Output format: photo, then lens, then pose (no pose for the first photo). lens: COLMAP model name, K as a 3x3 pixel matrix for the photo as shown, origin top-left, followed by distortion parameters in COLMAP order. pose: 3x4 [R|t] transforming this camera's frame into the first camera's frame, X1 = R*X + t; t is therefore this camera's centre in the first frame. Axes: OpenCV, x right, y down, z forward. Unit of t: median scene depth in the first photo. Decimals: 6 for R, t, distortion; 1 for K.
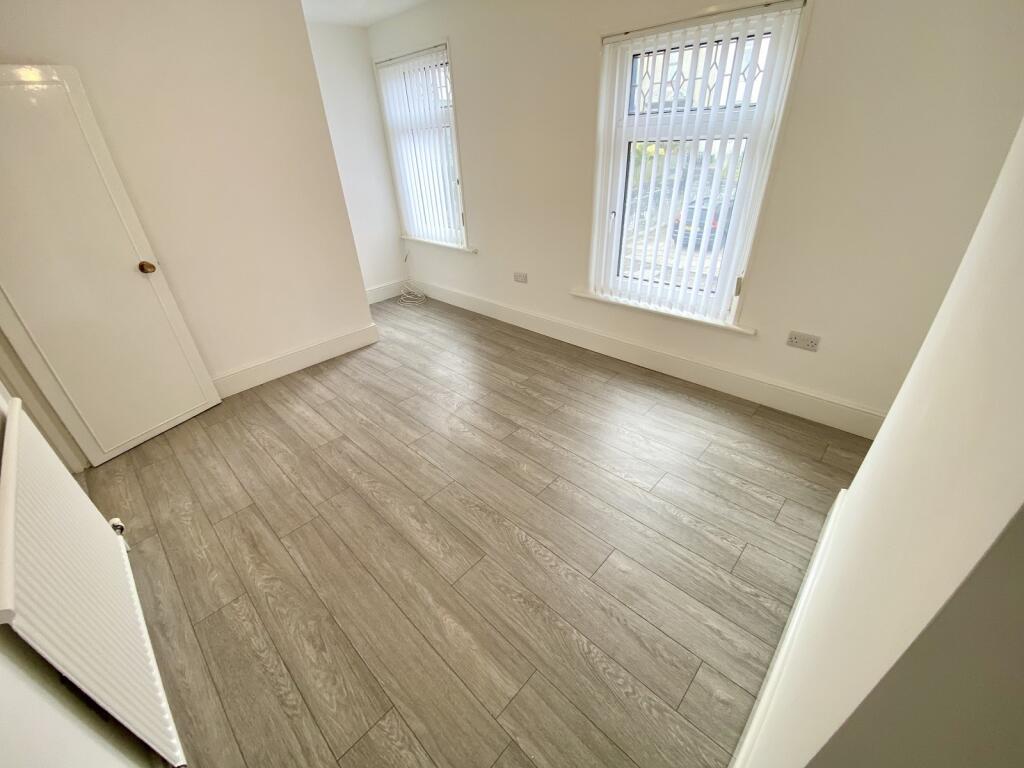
lens RADIAL K [[418.7, 0, 512.0], [0, 418.7, 384.0], [0, 0, 1]] dist [0.030191, -0.020662]
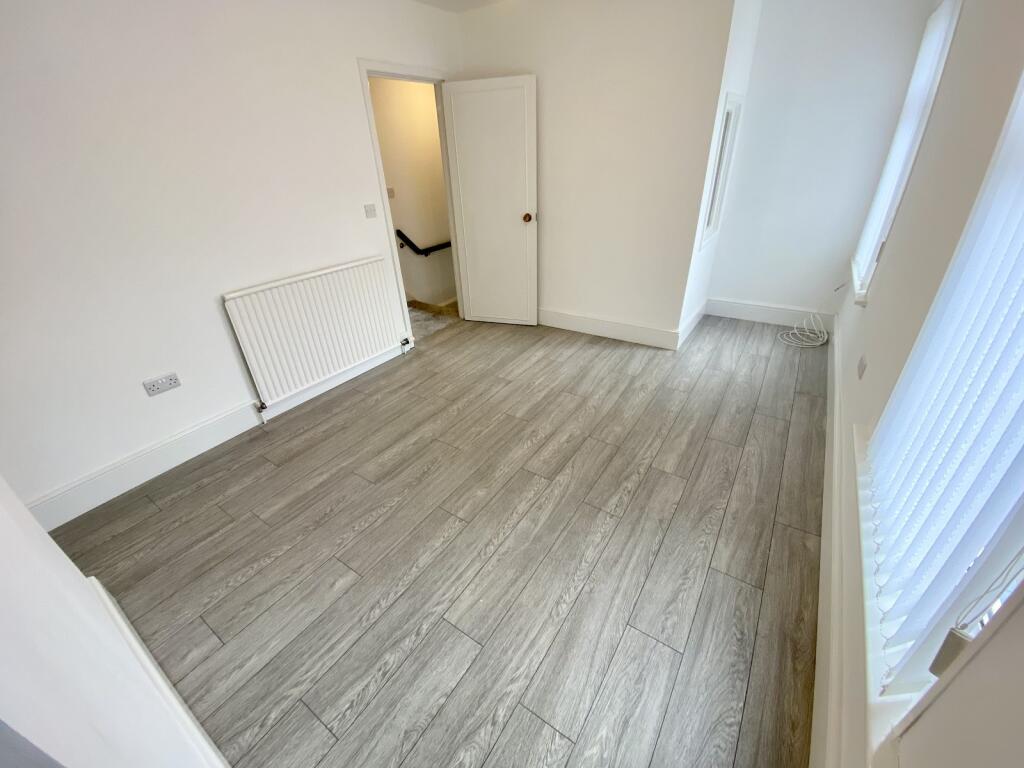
lens RADIAL K [[418.7, 0, 512.0], [0, 418.7, 384.0], [0, 0, 1]] dist [0.030191, -0.020662]
pose [[0.164737, 0.513895, -0.841887, 0.684067], [-0.465793, 0.792908, 0.392853, -0.382080], [0.869424, 0.327428, 0.369990, 0.613989]]
